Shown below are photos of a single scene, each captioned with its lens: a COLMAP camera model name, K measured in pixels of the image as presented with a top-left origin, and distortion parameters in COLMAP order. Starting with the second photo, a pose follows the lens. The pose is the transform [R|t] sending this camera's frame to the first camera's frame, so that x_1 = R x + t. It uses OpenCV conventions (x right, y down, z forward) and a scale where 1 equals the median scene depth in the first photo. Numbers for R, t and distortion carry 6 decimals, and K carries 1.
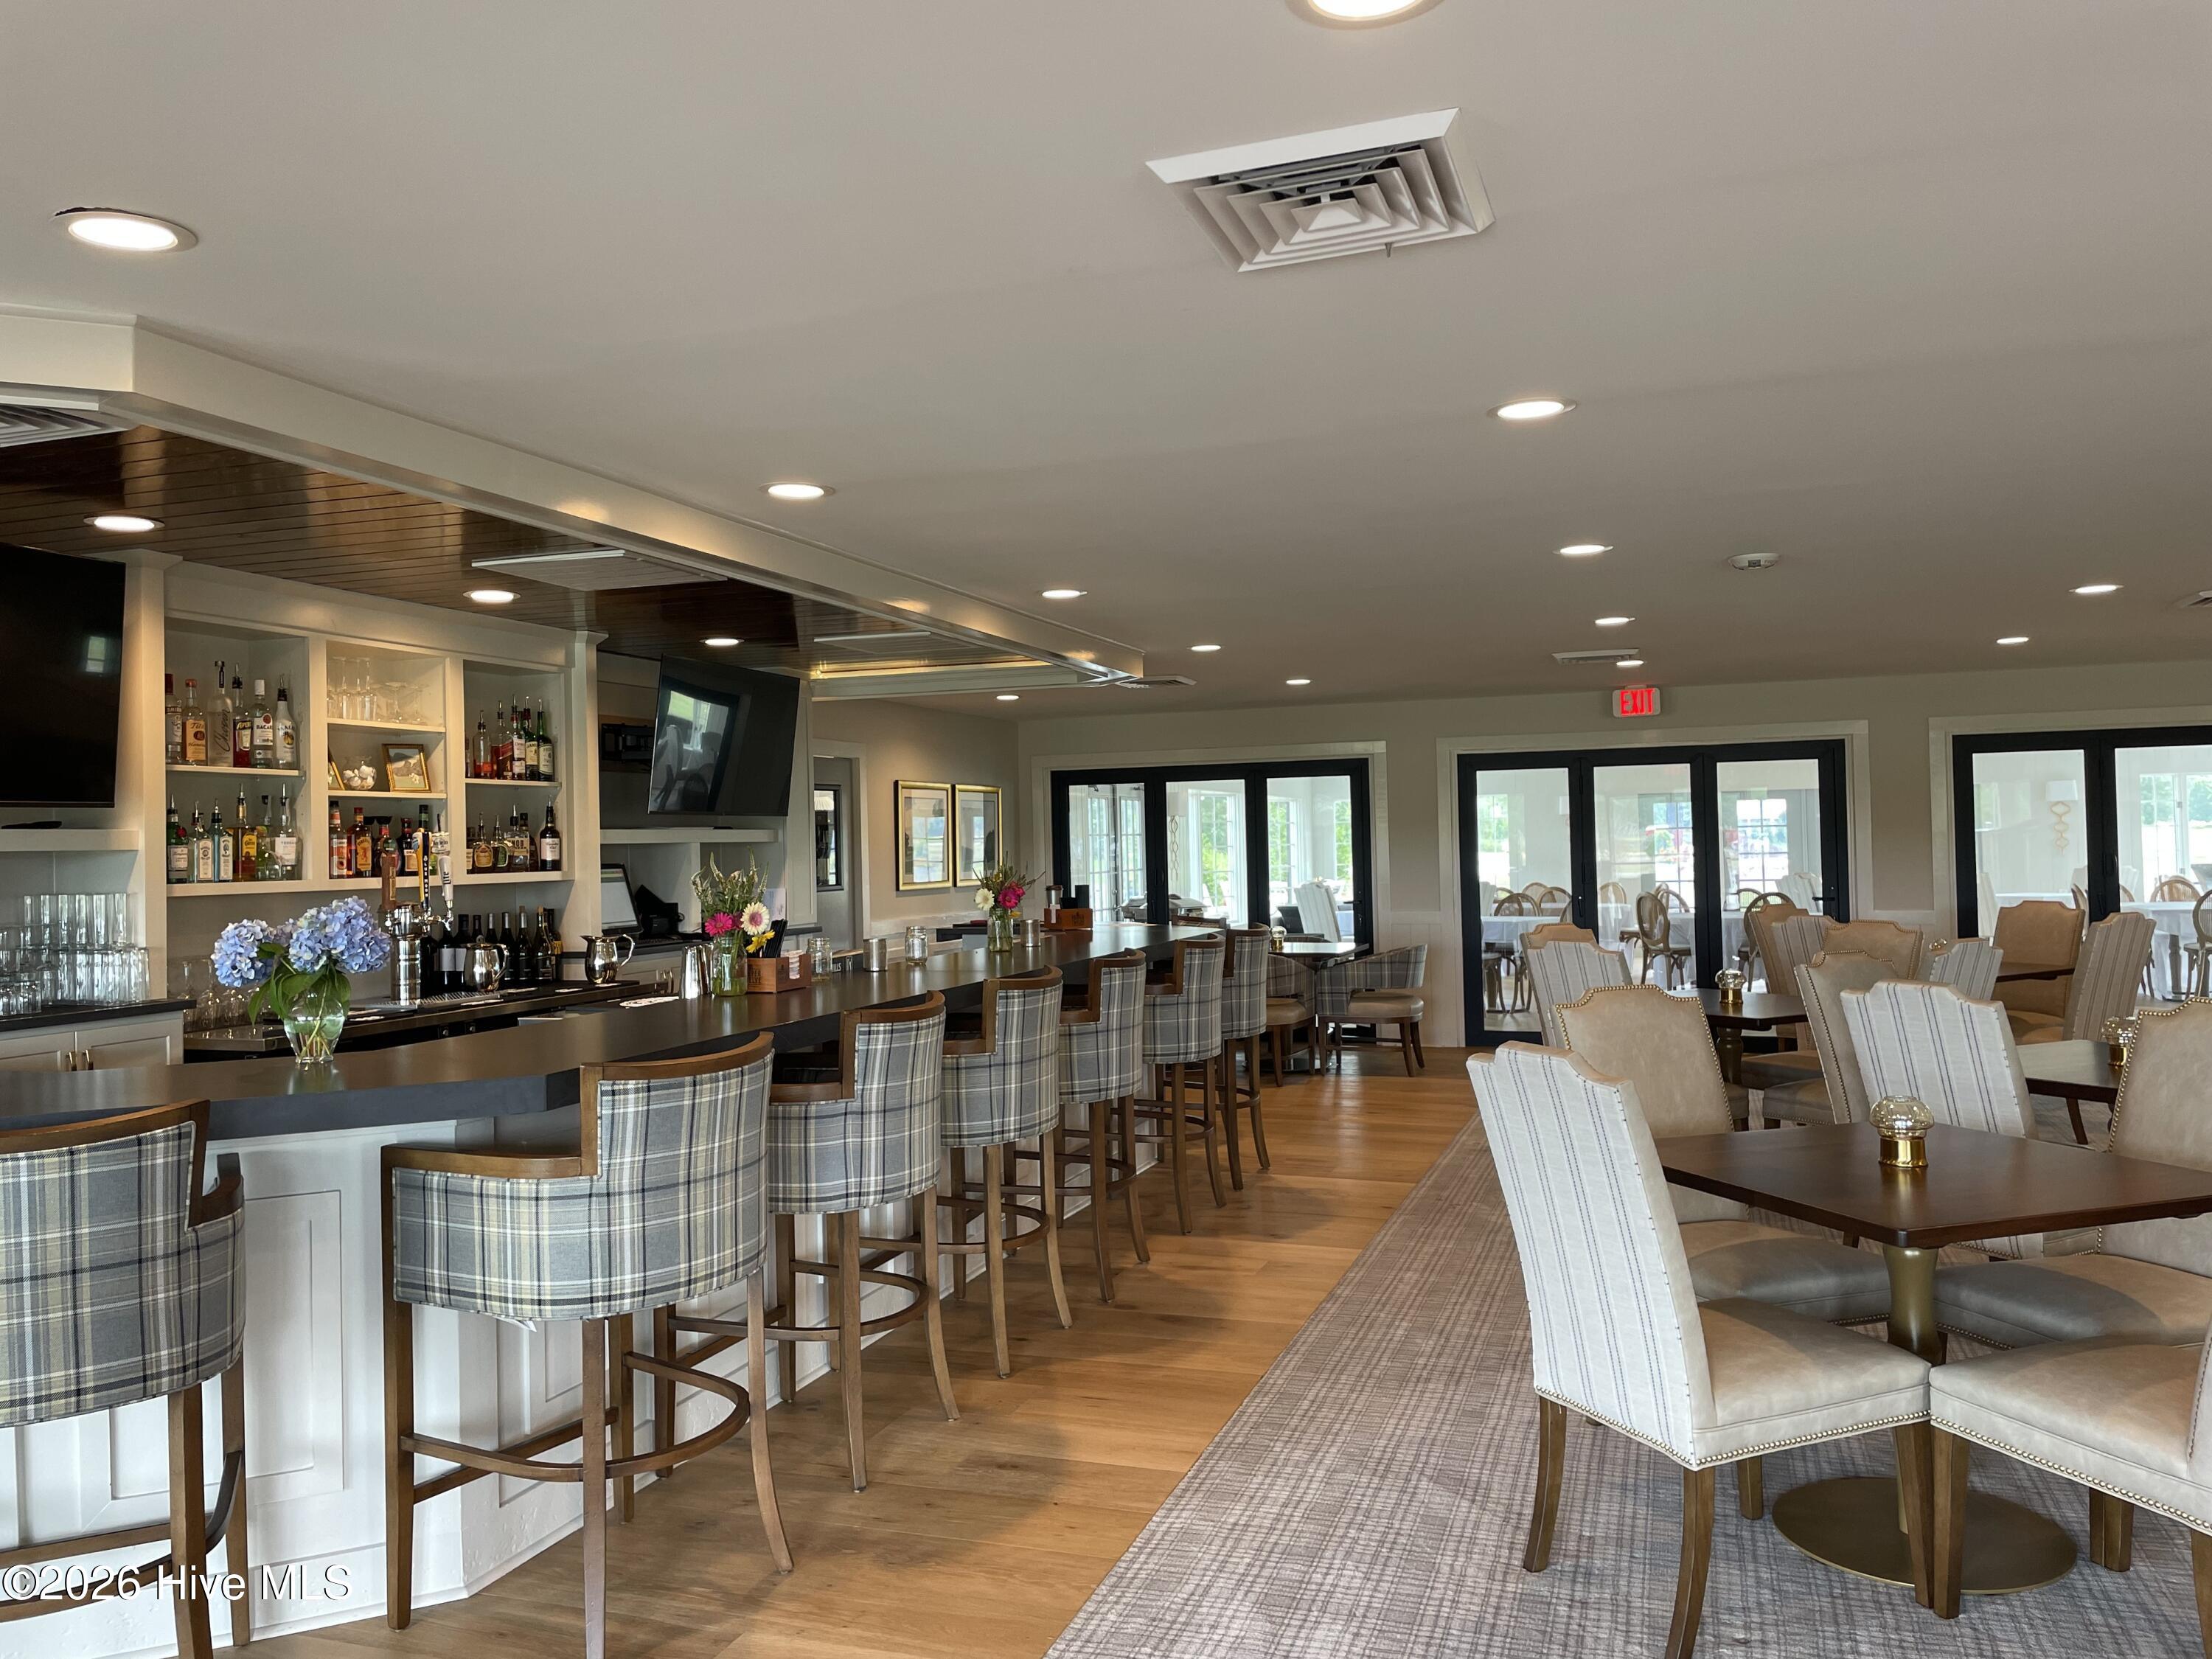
lens RADIAL K [[1650.2, 0, 1104.9], [0, 1650.2, 806.5], [0, 0, 1]] dist [0.071954, -0.094854]
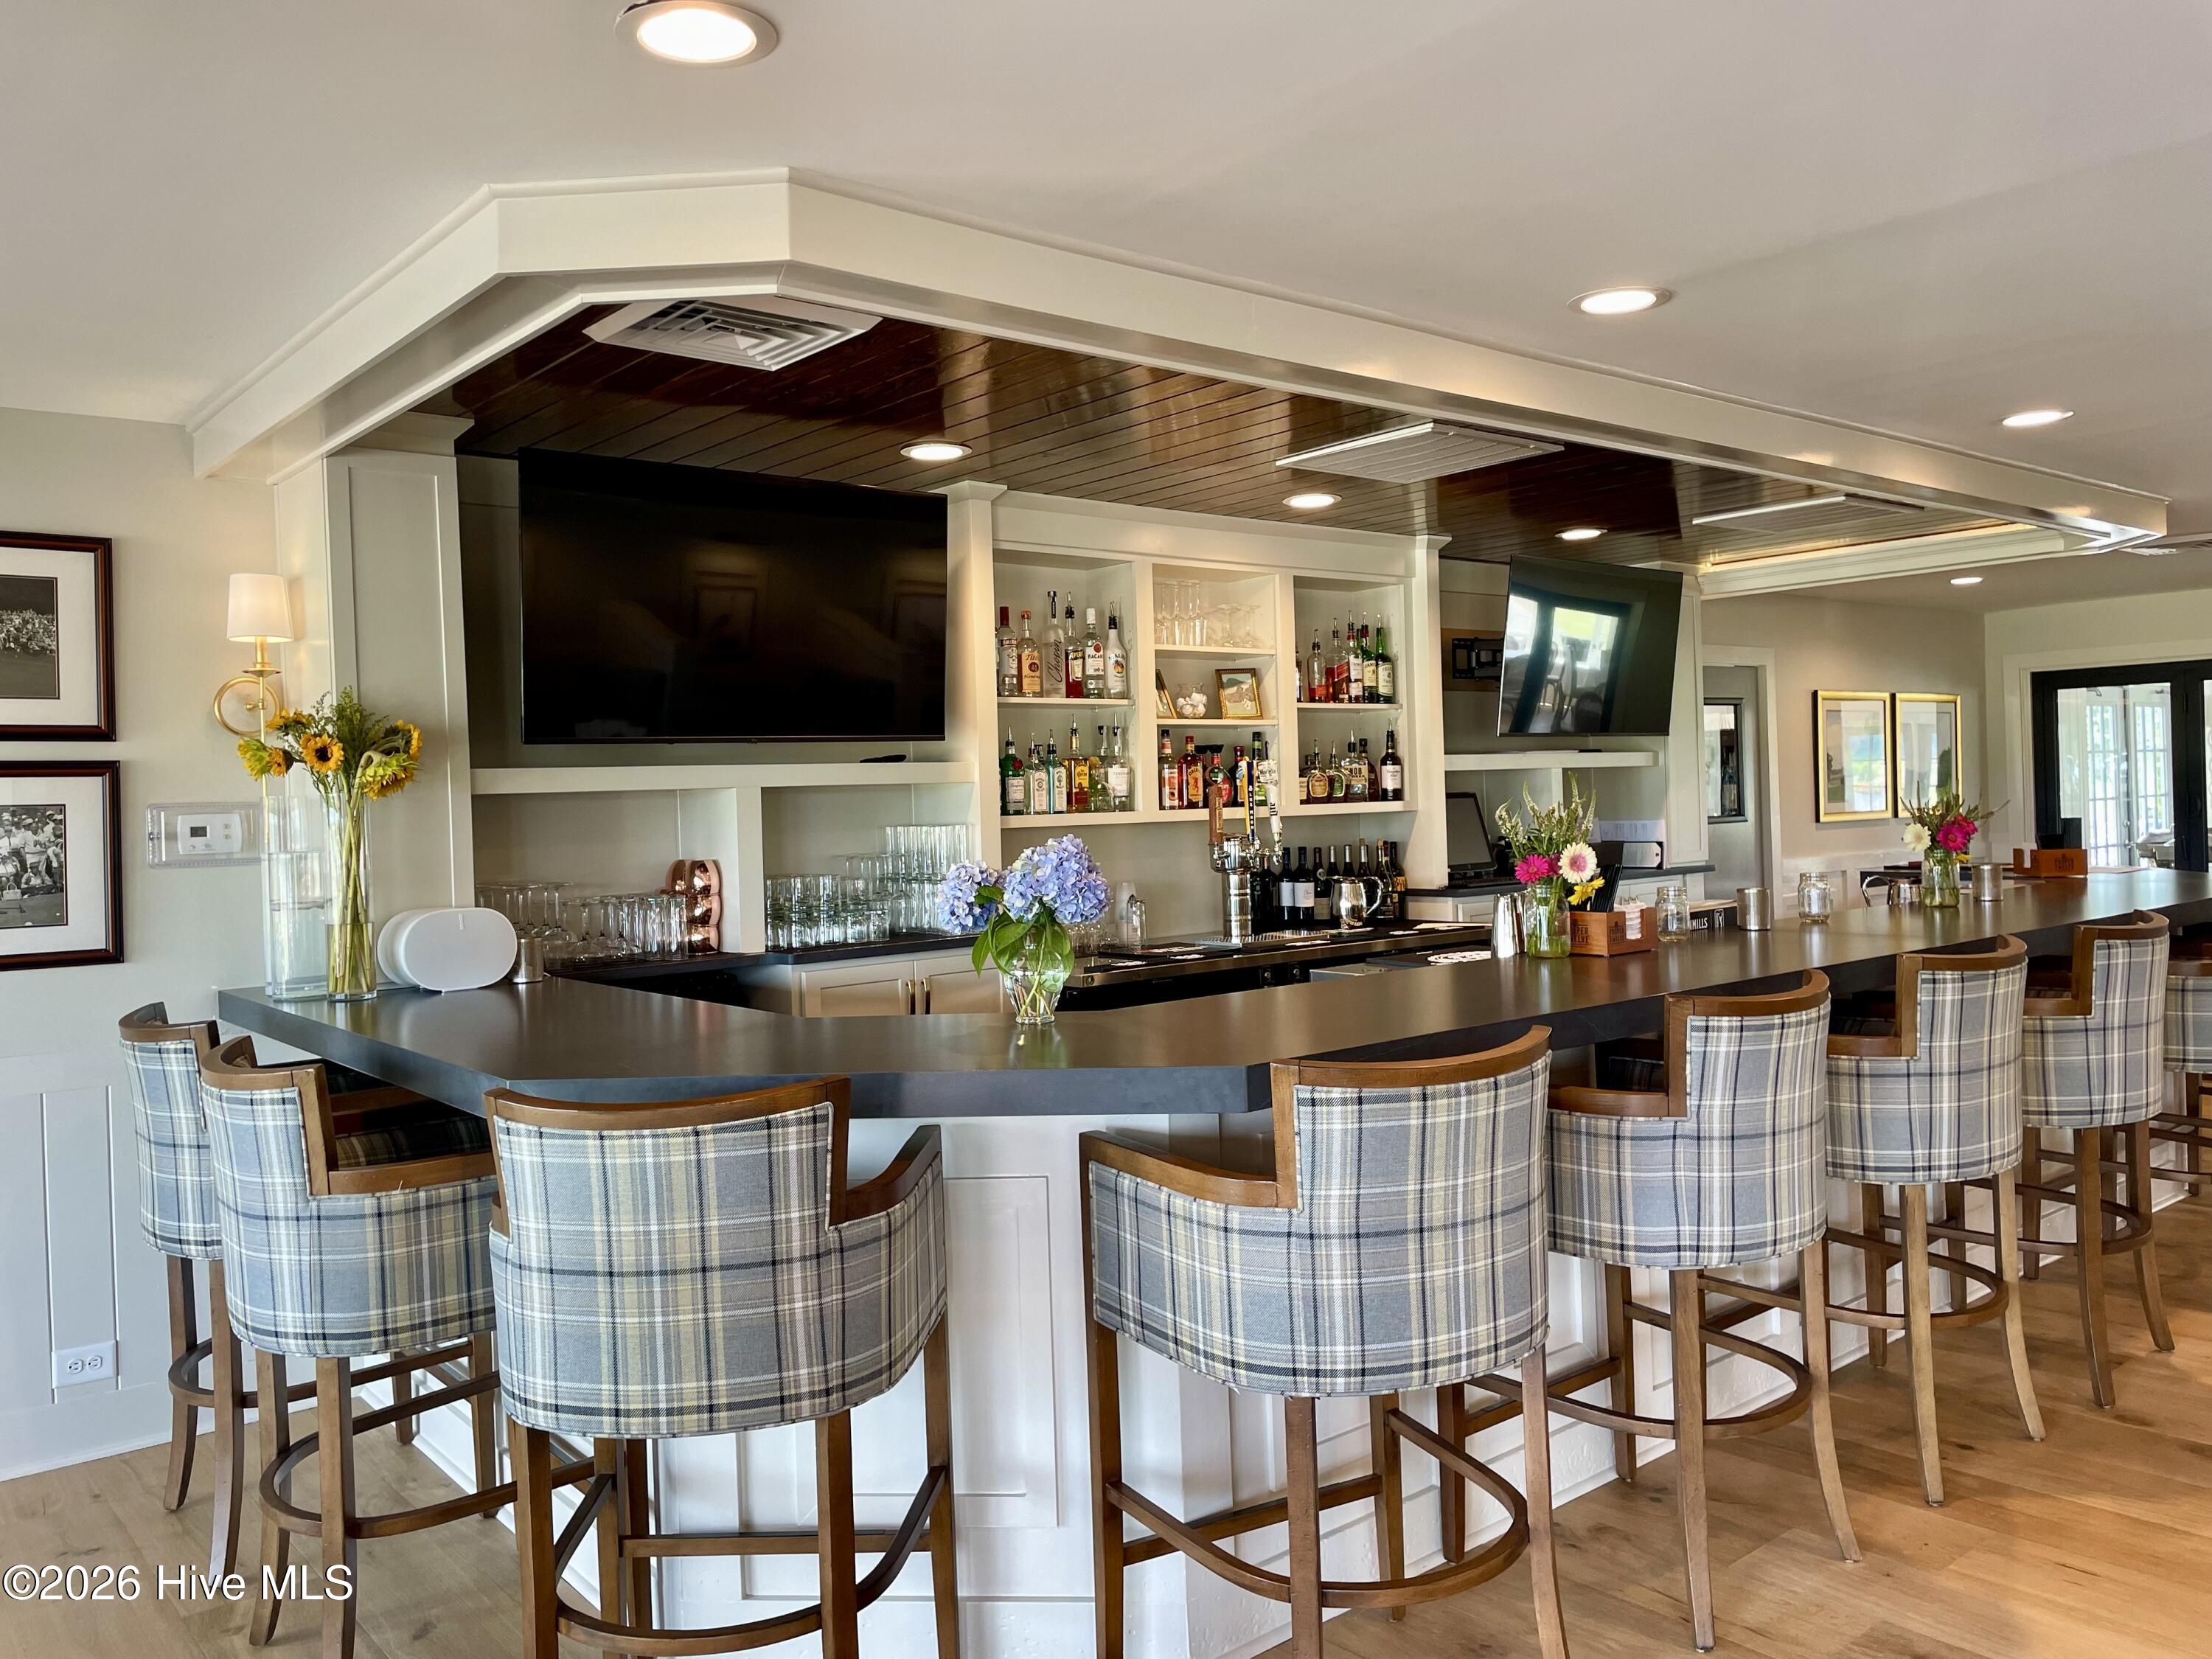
lens RADIAL K [[1680.7, 0, 1101.0], [0, 1680.7, 810.1], [0, 0, 1]] dist [0.098824, -0.130763]
pose [[0.860385, -0.000219, -0.509644, 0.006015], [0.023773, 0.998929, 0.039705, 0.004669], [0.509089, -0.046277, 0.859469, 0.180157]]
